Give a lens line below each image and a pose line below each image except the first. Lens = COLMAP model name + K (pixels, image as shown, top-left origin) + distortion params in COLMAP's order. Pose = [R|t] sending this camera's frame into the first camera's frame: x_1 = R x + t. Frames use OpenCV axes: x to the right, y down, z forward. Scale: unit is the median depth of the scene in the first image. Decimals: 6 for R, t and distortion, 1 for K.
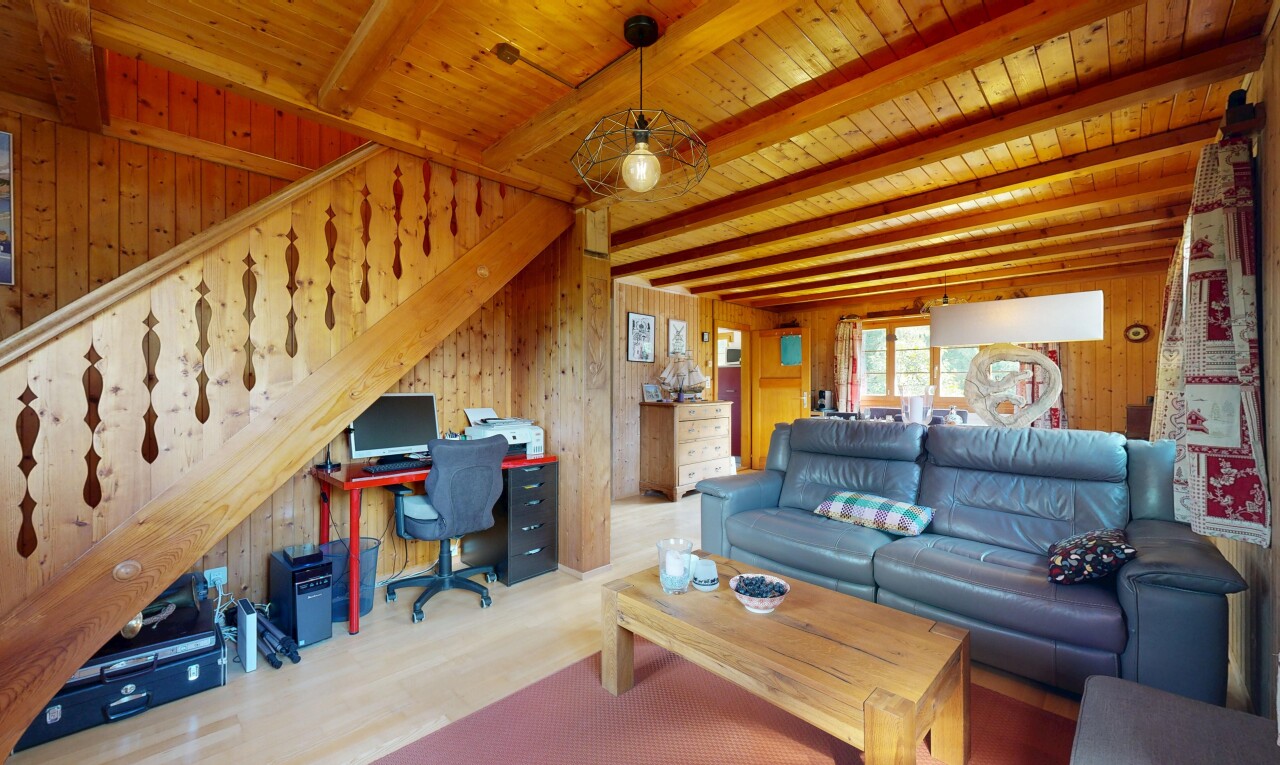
lens RADIAL K [[497.5, 0, 640.3], [0, 497.5, 384.8], [0, 0, 1]] dist [-0.000789, -0.000066]
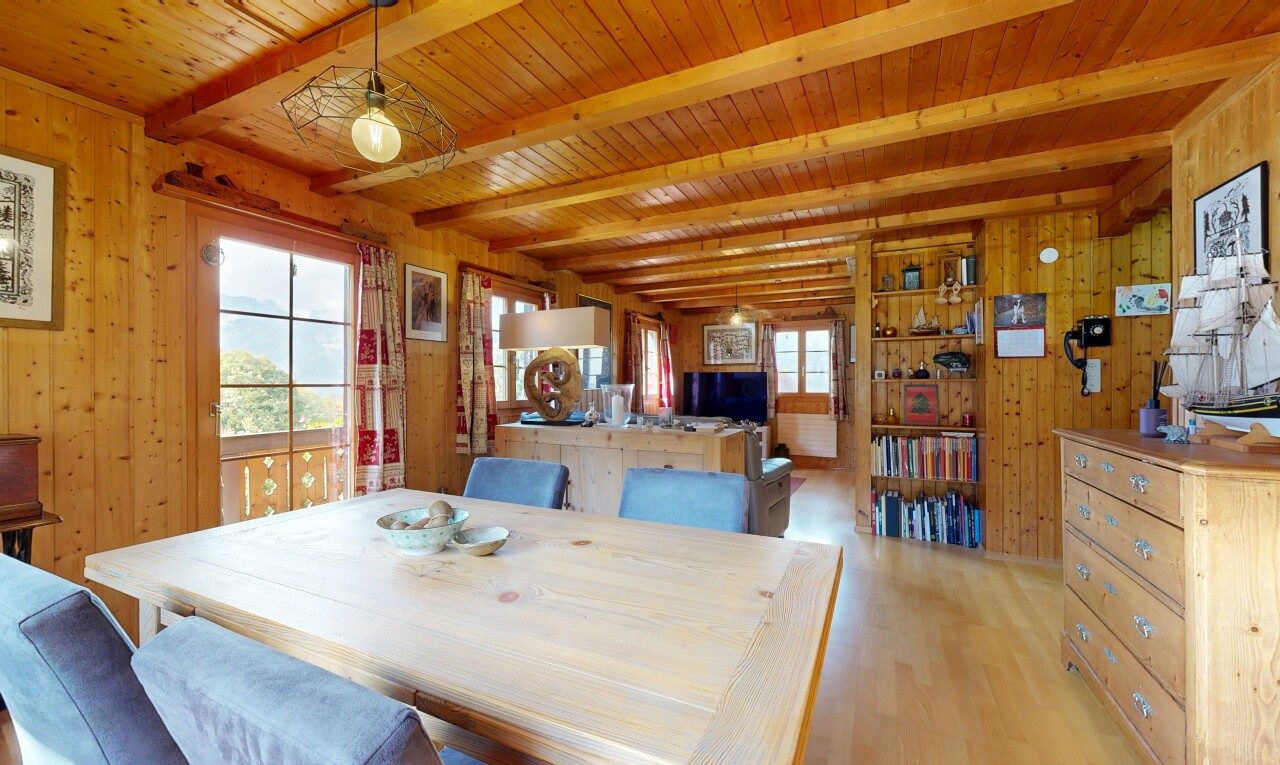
lens RADIAL K [[497.5, 0, 639.3], [0, 497.5, 383.3], [0, 0, 1]] dist [-0.000789, -0.000066]
pose [[-0.946726, -0.001729, -0.322034, 0.516646], [-0.001047, 0.999997, -0.002290, 0.001947], [0.322037, -0.001831, -0.946725, 1.209230]]
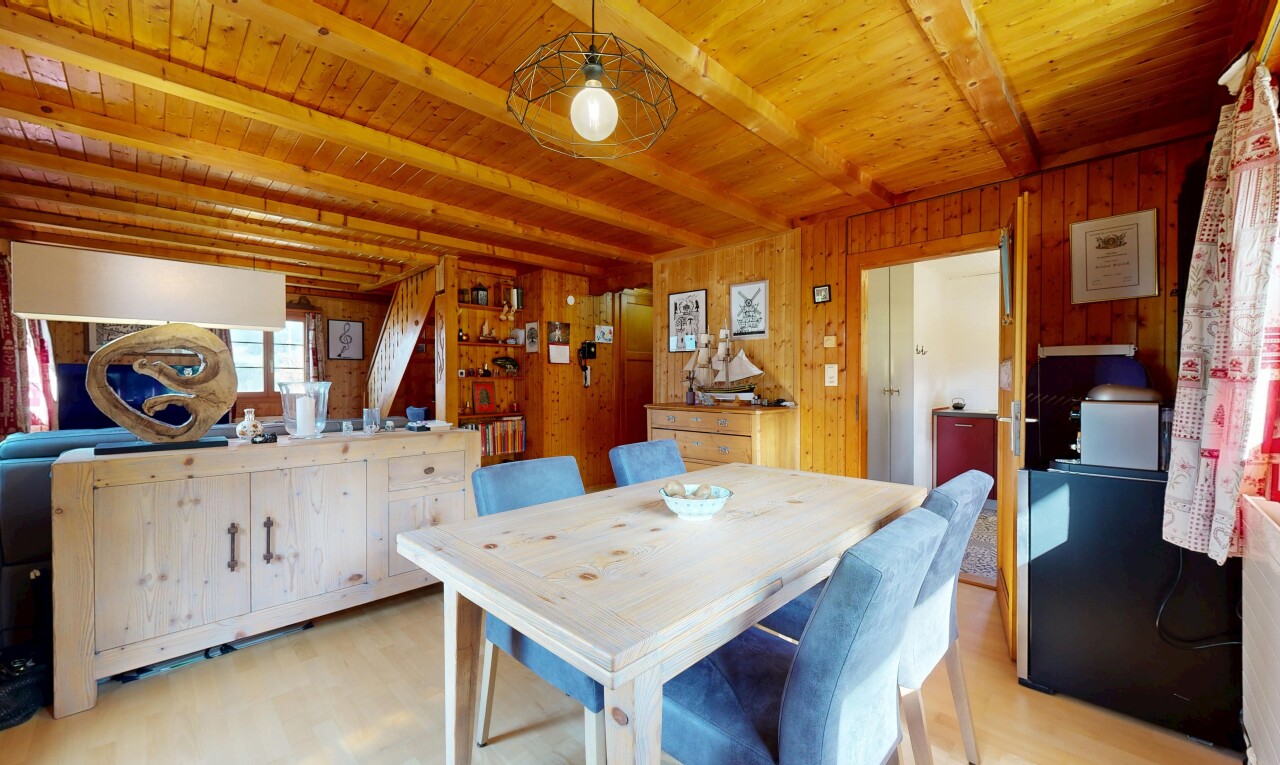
lens RADIAL K [[497.5, 0, 637.0], [0, 497.5, 383.0], [0, 0, 1]] dist [-0.000789, -0.000066]
pose [[-0.000989, 0.003781, -0.999992, 0.816117], [0.003701, 0.999986, 0.003778, 0.001921], [0.999993, -0.003697, -0.001003, 0.926406]]
